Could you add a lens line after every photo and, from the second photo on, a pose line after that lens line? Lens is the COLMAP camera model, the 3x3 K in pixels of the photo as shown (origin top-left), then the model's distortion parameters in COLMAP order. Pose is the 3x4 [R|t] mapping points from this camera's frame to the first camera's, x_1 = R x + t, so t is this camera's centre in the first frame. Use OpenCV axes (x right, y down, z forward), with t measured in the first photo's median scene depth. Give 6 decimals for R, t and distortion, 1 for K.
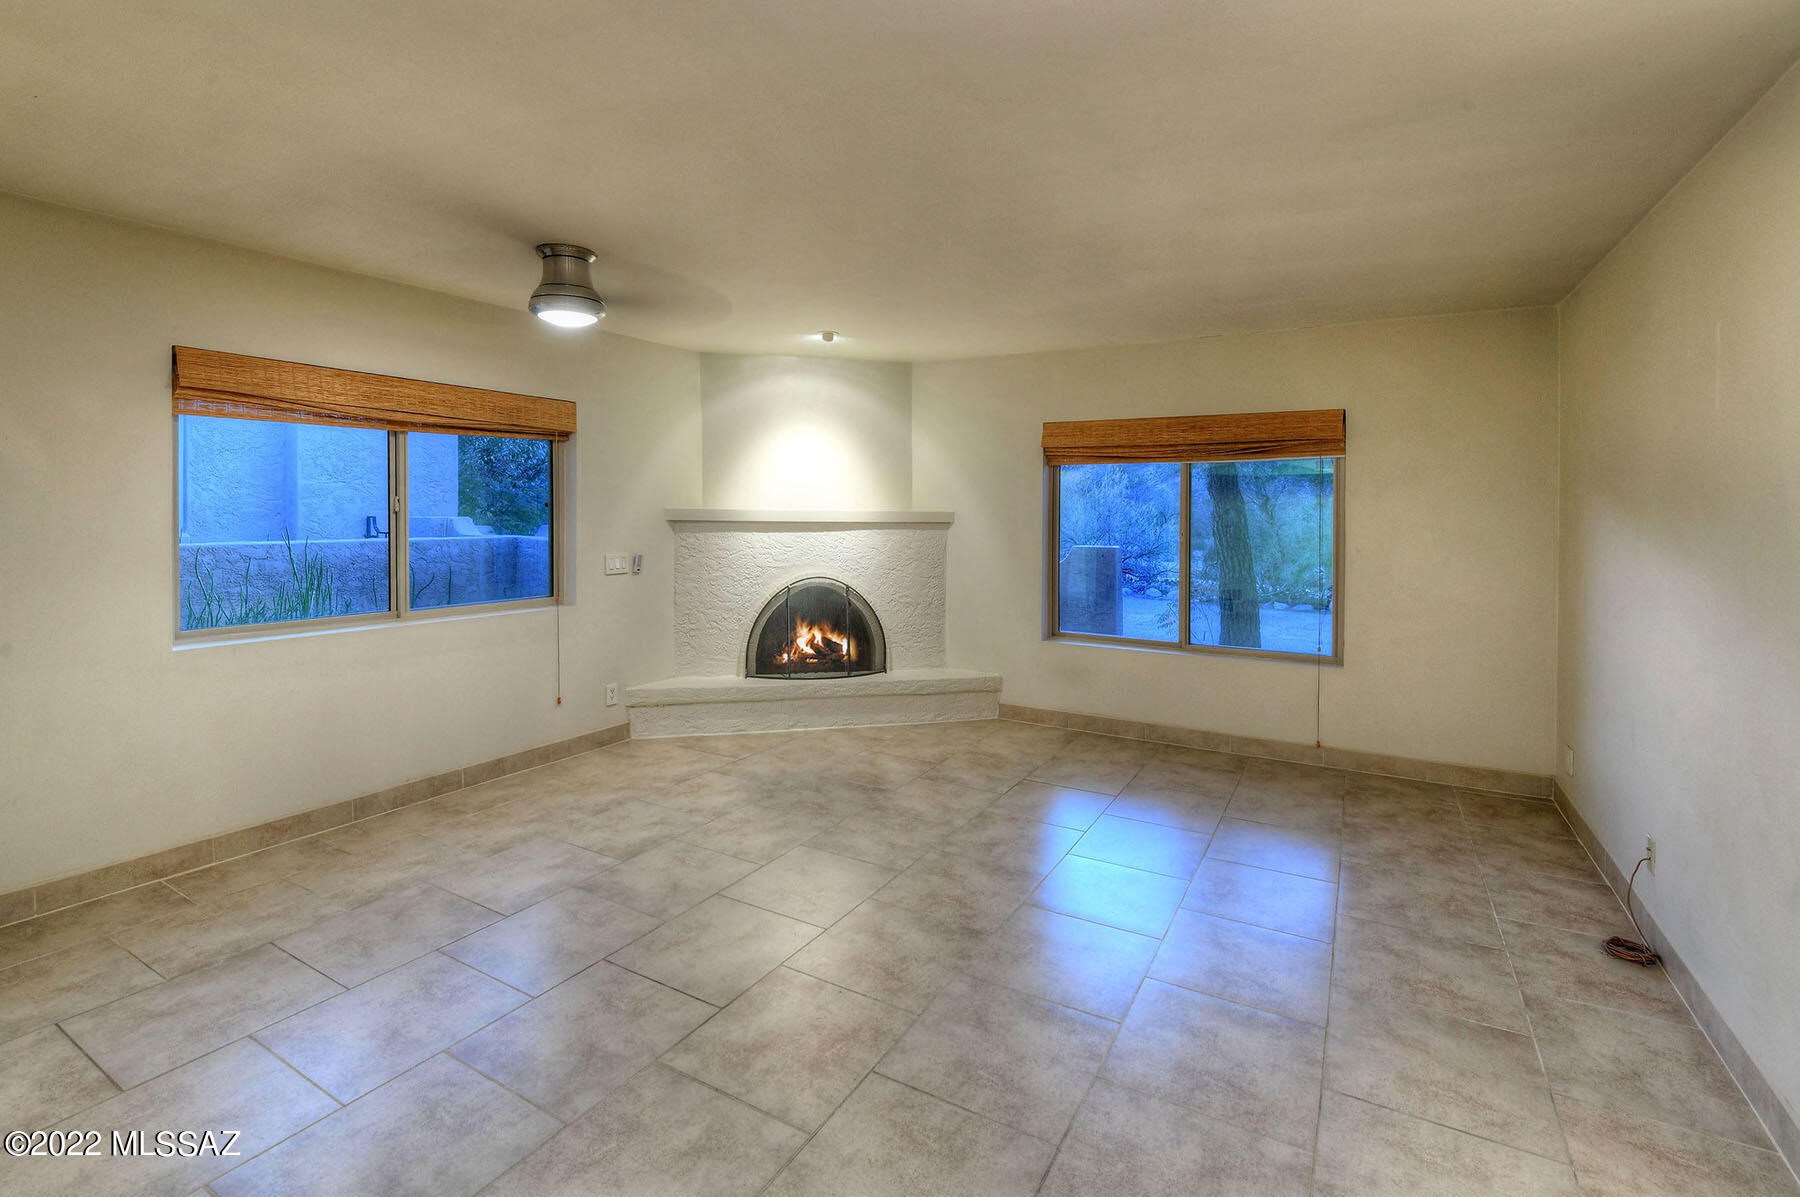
lens RADIAL K [[825.1, 0, 906.0], [0, 825.1, 519.1], [0, 0, 1]] dist [-0.006576, -0.002843]
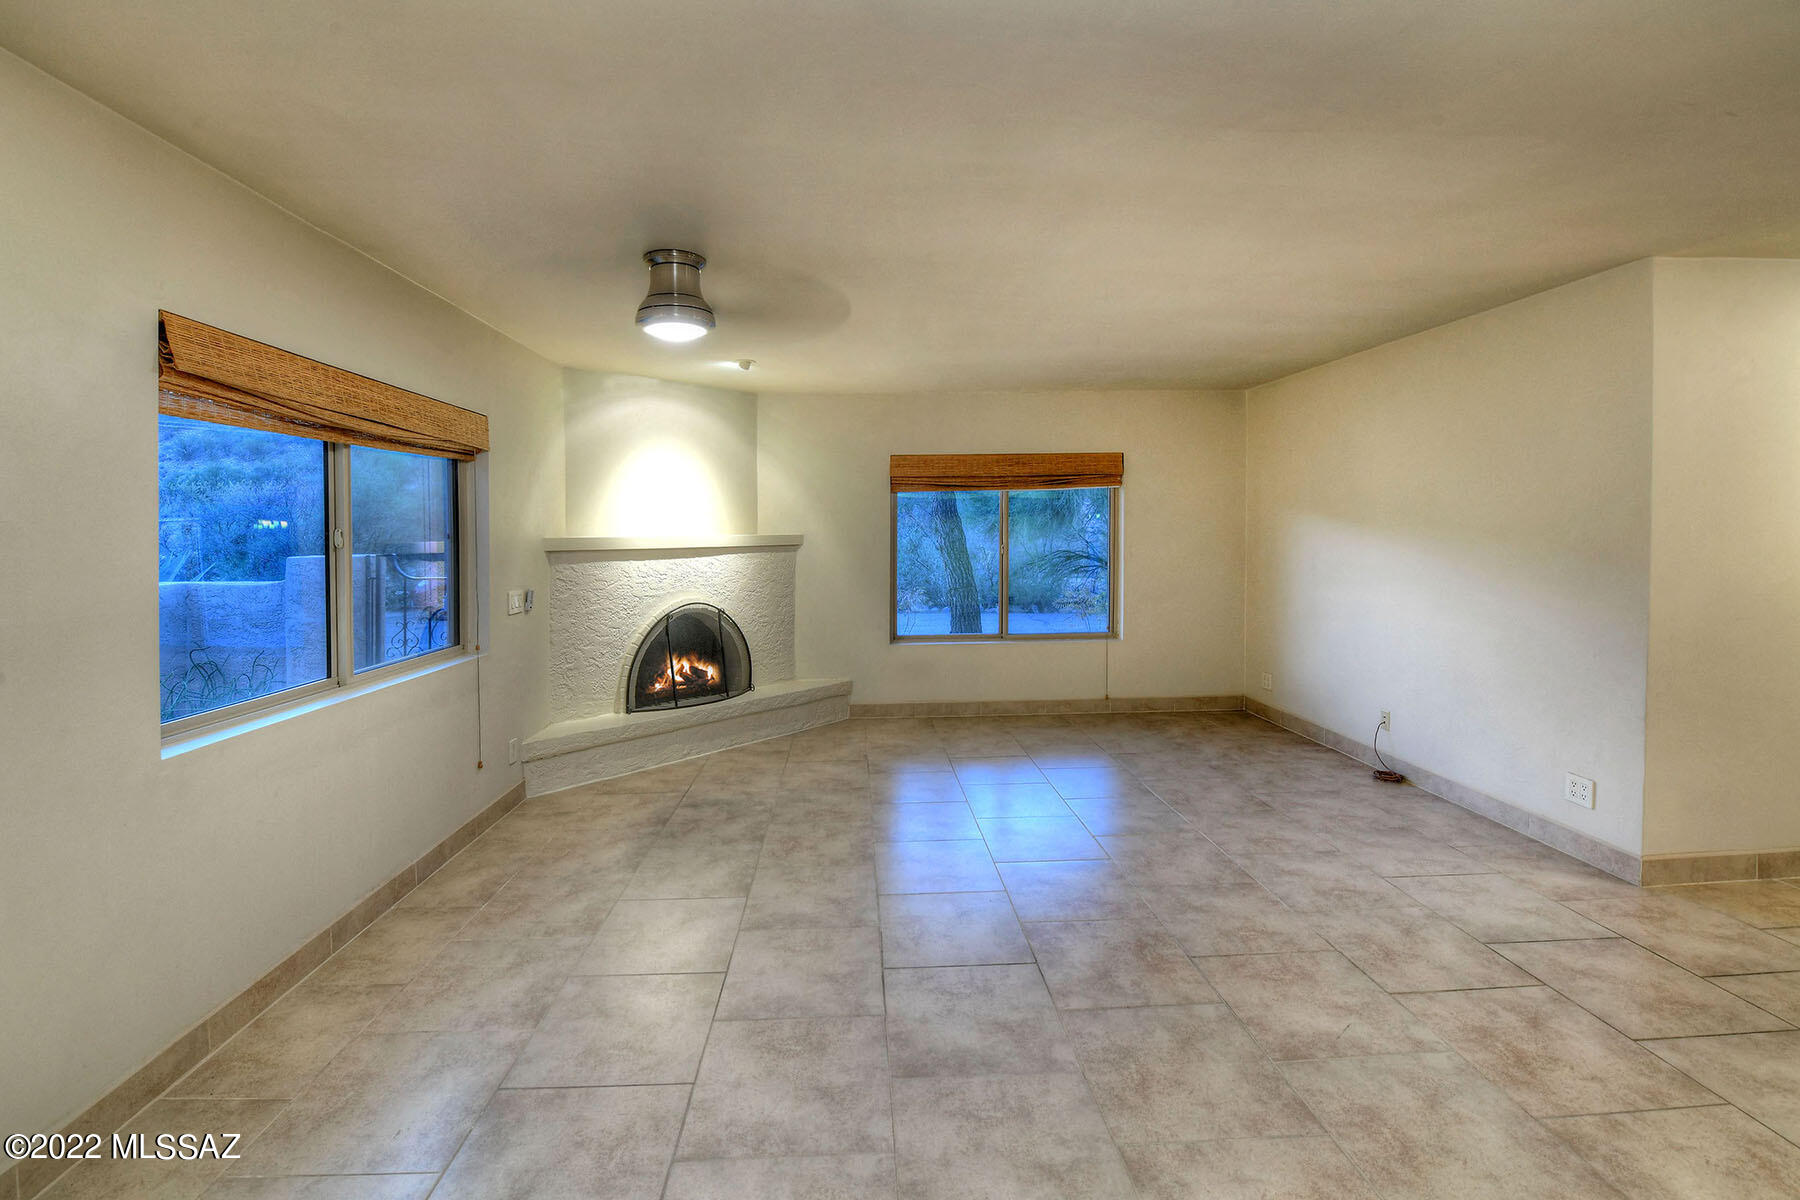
lens RADIAL K [[825.1, 0, 775.5], [0, 825.1, 545.2], [0, 0, 1]] dist [-0.006576, -0.002843]
pose [[0.848433, -0.028550, 0.528532, -0.643047], [0.028115, 0.999565, 0.008863, -0.006387], [-0.528555, 0.007340, 0.848867, 0.118987]]
